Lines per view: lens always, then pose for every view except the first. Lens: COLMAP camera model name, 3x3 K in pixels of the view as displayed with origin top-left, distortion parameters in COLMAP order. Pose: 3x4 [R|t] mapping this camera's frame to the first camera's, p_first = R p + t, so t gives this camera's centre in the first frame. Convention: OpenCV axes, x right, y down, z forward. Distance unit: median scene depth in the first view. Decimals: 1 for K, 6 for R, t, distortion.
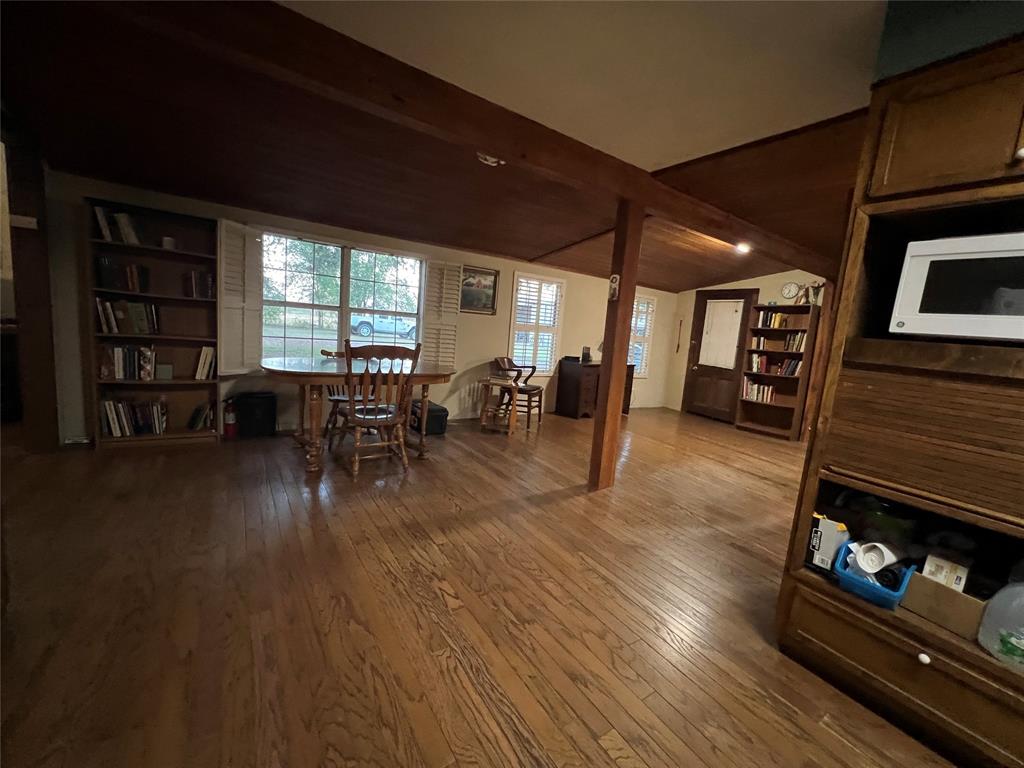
lens RADIAL K [[412.9, 0, 509.6], [0, 412.9, 386.0], [0, 0, 1]] dist [-0.002302, -0.000113]
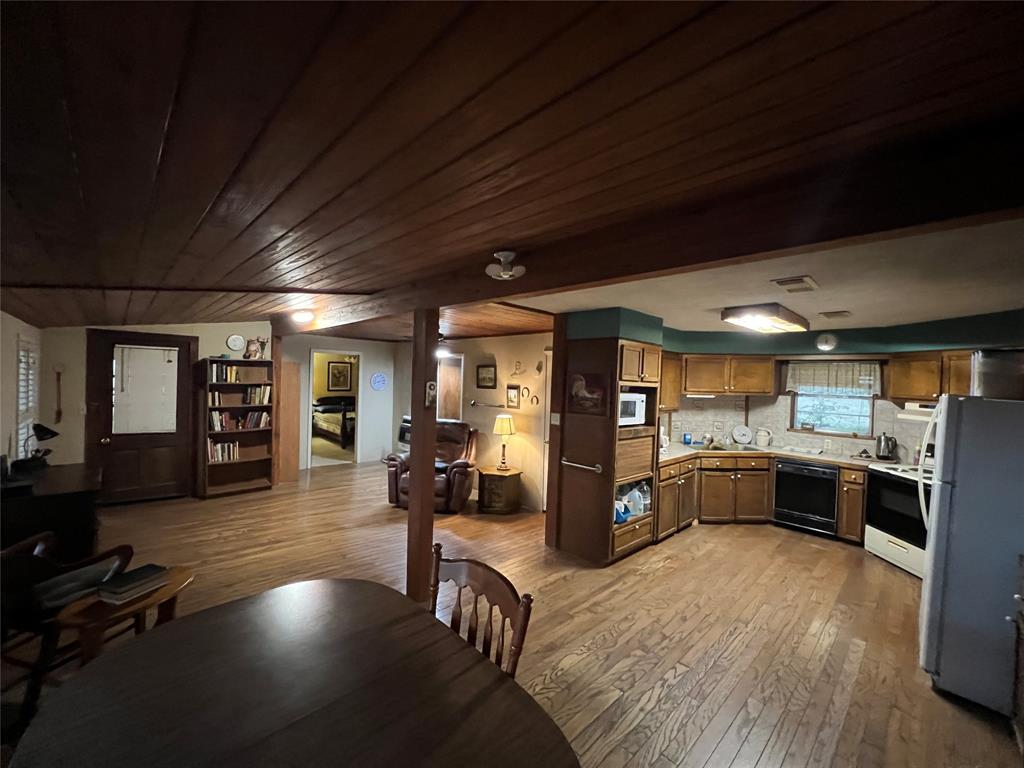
lens RADIAL K [[412.9, 0, 509.5], [0, 412.9, 384.5], [0, 0, 1]] dist [-0.002302, -0.000113]
pose [[-0.176737, -0.109212, 0.978180, -0.398579], [0.082779, 0.988655, 0.125338, -0.199318], [-0.980771, 0.103125, -0.165691, 0.524184]]
